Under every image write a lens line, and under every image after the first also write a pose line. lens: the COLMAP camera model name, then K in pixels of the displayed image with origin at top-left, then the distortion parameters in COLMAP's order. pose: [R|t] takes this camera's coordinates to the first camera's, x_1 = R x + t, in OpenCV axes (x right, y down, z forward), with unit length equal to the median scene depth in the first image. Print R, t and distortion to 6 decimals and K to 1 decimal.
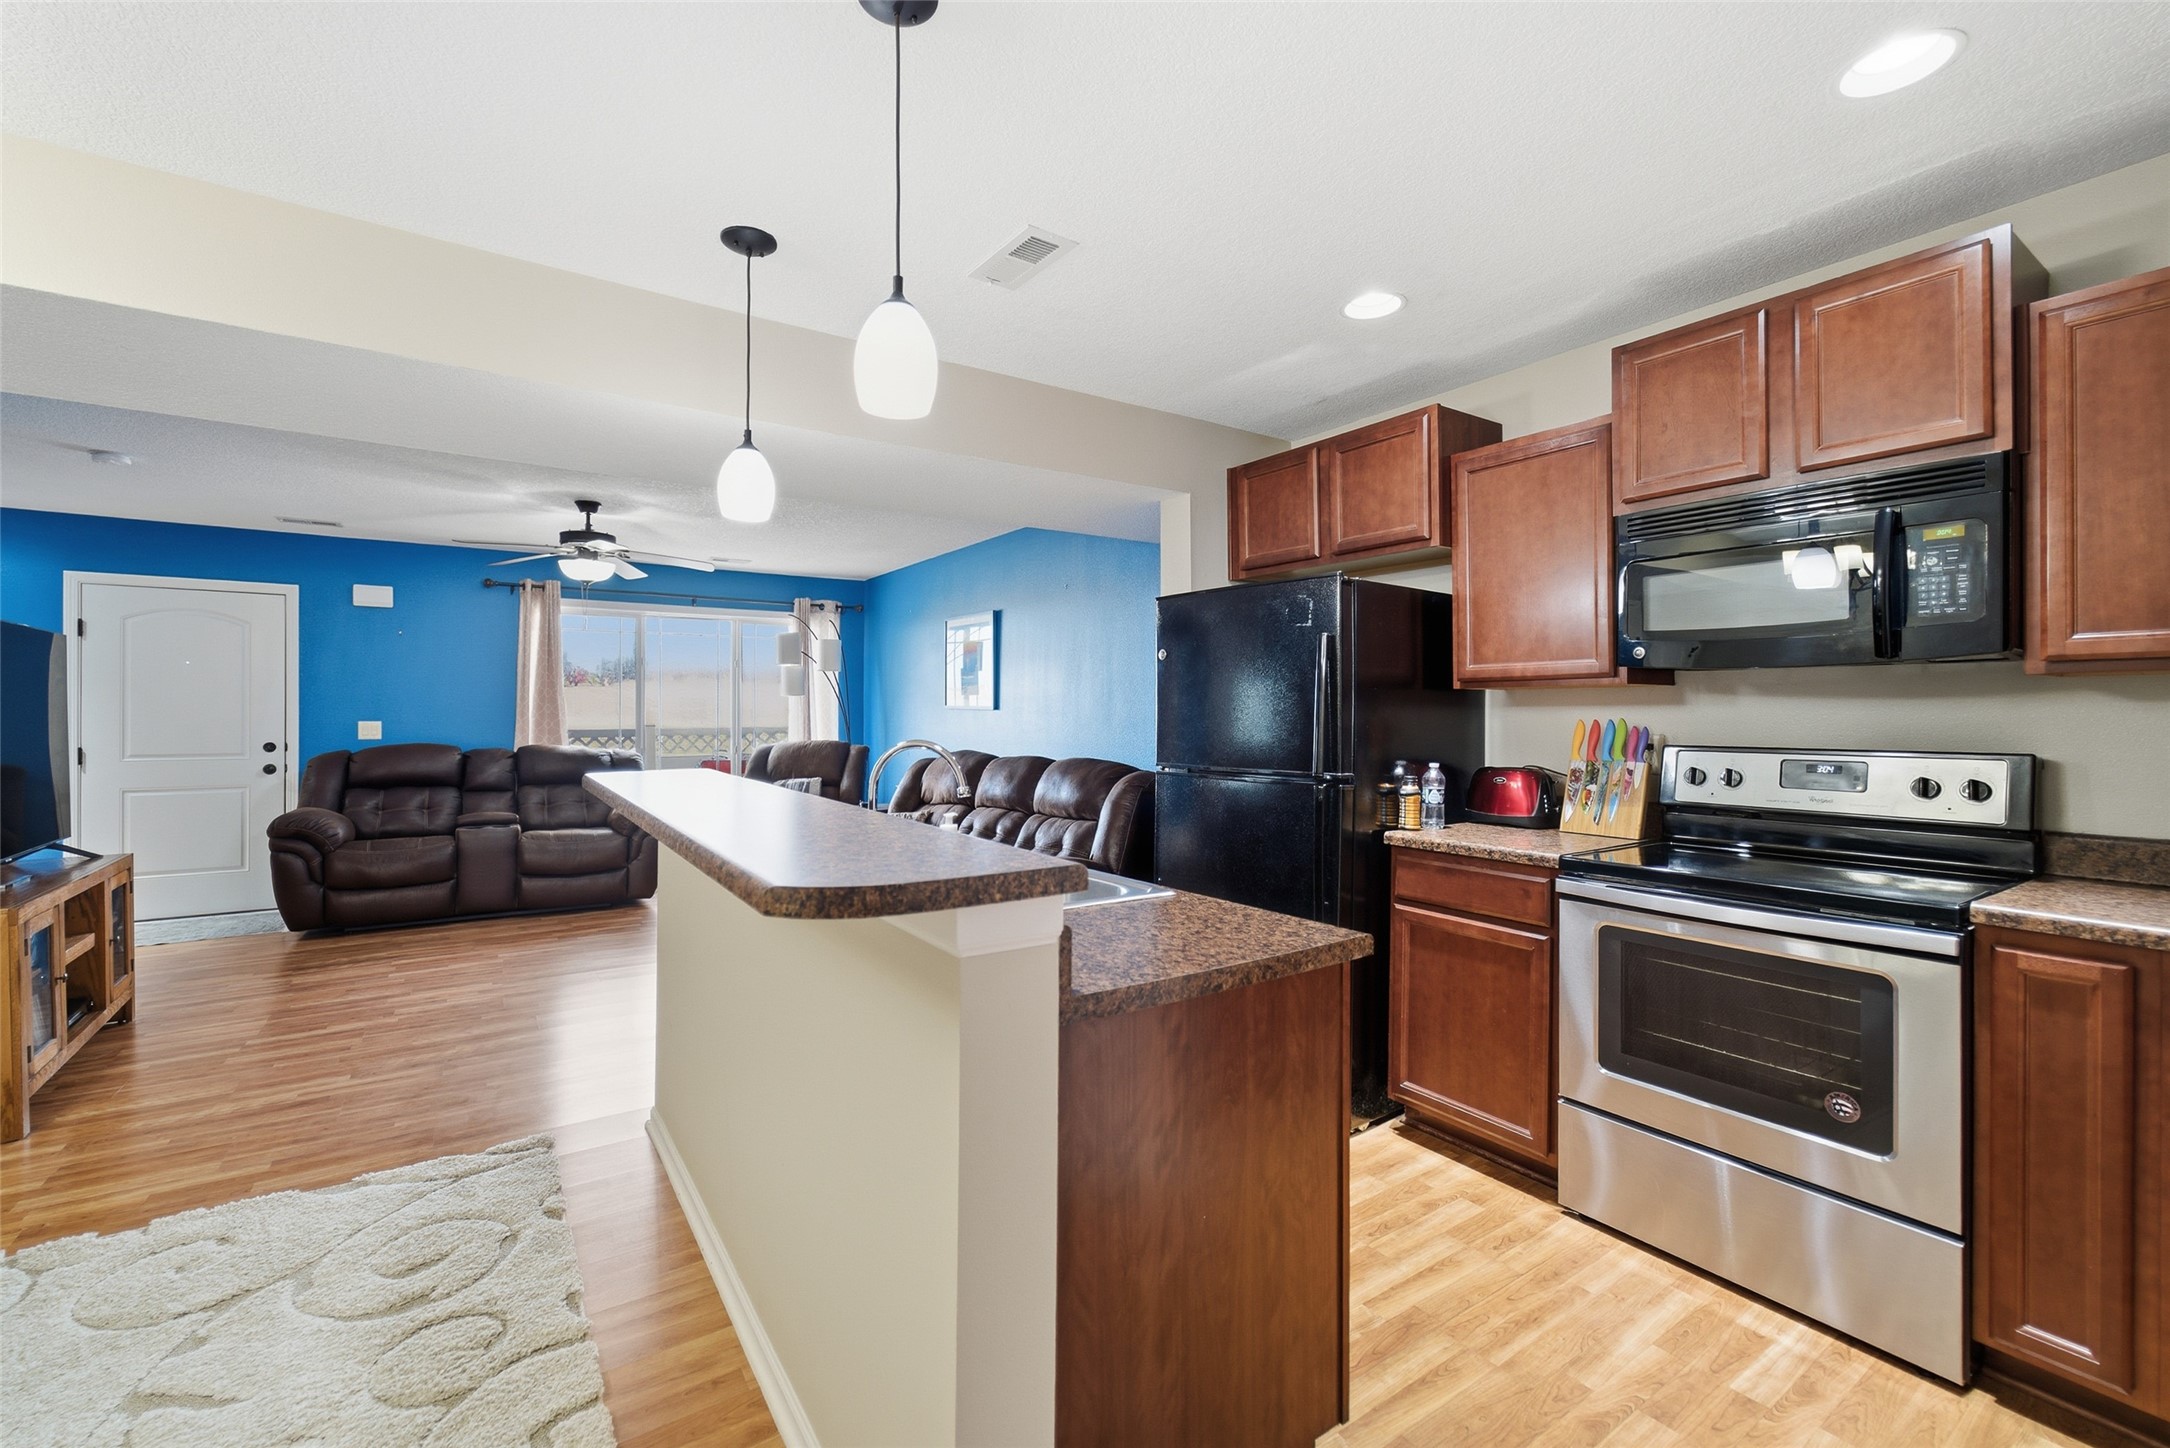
lens RADIAL K [[905.0, 0, 1079.7], [0, 905.0, 715.1], [0, 0, 1]] dist [0.000491, -0.000847]
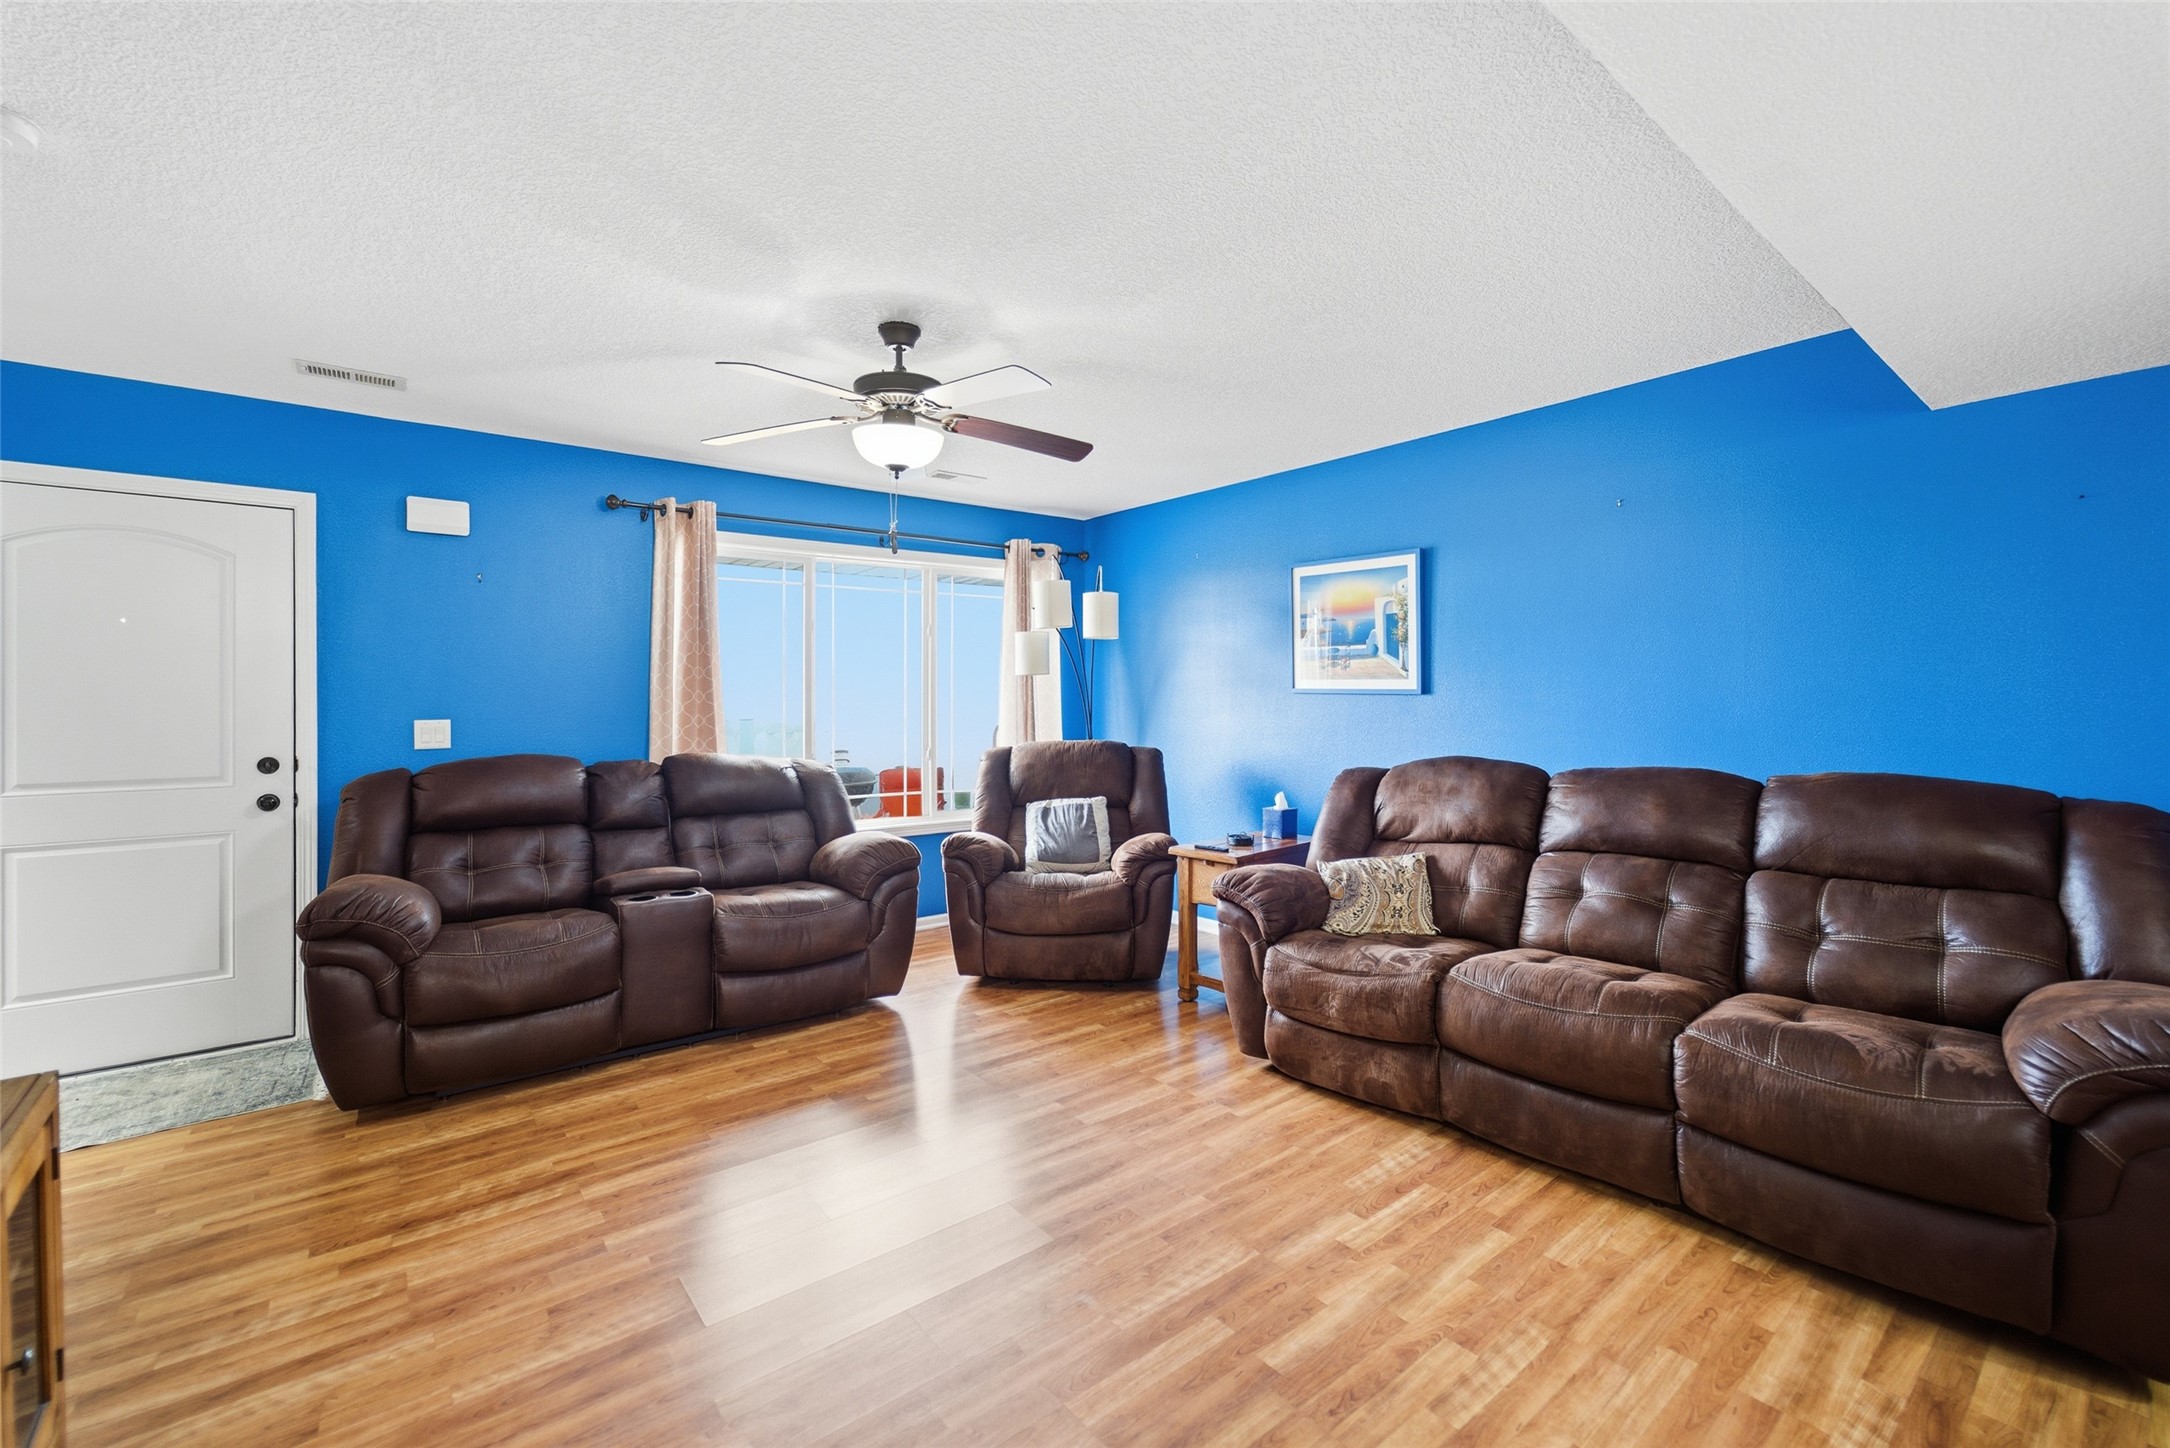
lens RADIAL K [[895.1, 0, 1083.3], [0, 895.1, 694.8], [0, 0, 1]] dist [-0.002186, -0.000160]
pose [[0.996866, -0.010702, 0.078386, -0.696286], [0.011628, 0.999868, -0.011369, 0.003516], [-0.078253, 0.012245, 0.996858, 0.639564]]
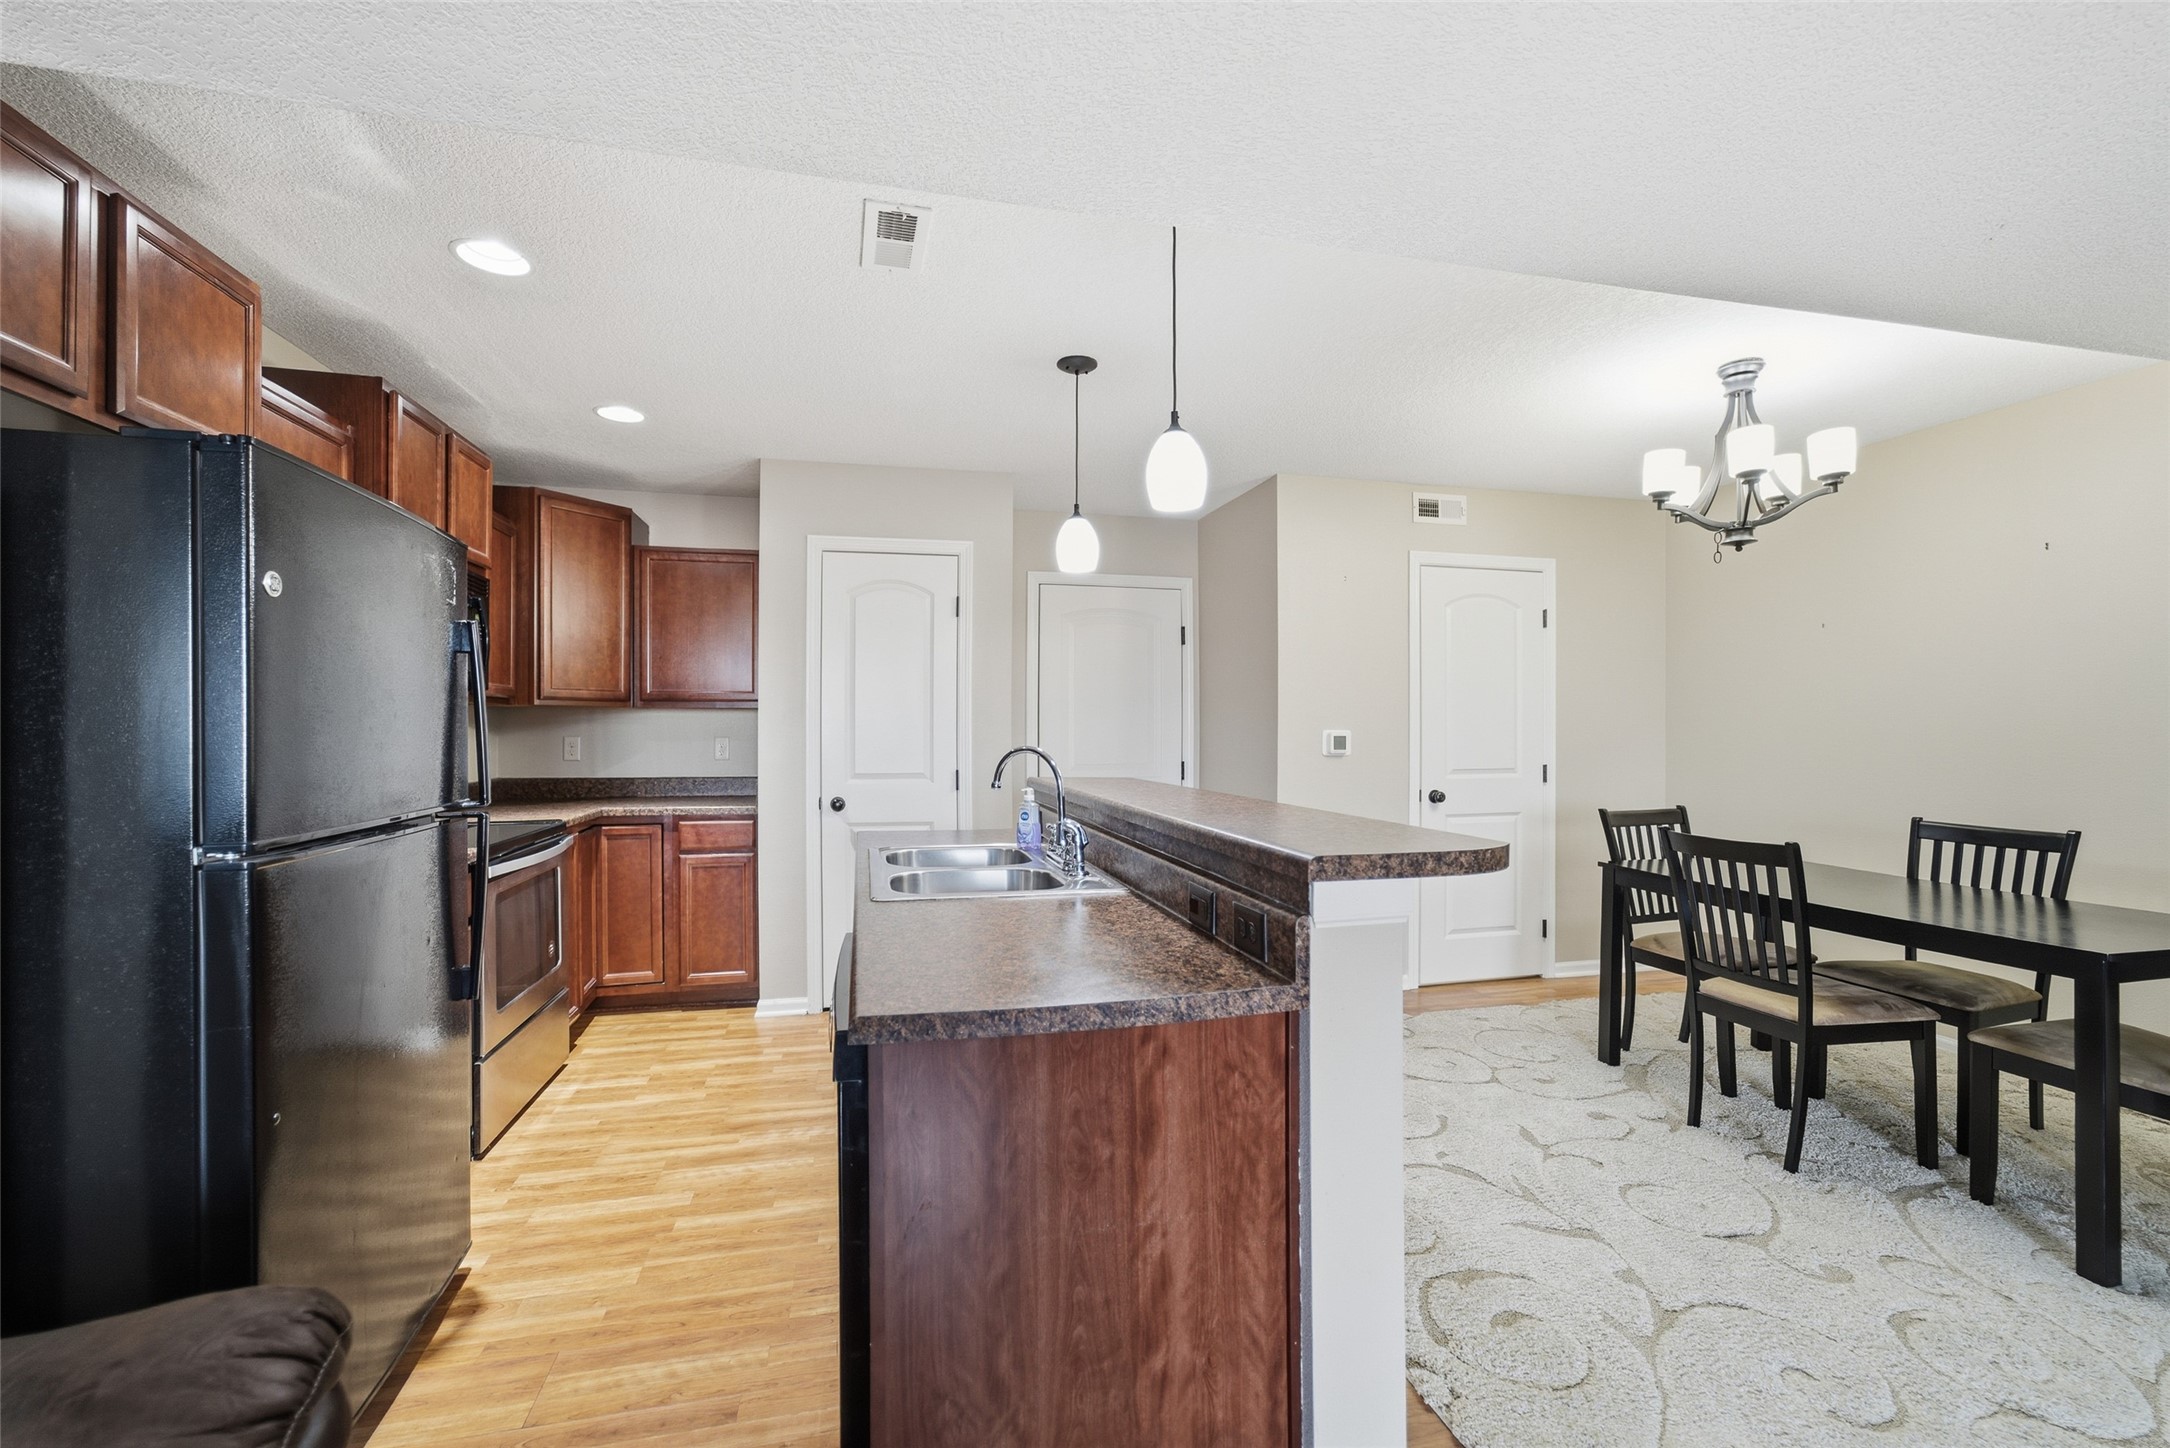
lens RADIAL K [[899.6, 0, 1066.6], [0, 899.6, 736.0], [0, 0, 1]] dist [-0.003761, -0.000635]
pose [[-0.932993, -0.005877, 0.359846, -0.385461], [-0.002708, 0.999953, 0.009311, 0.001748], [-0.359884, 0.007712, -0.932965, 1.227495]]
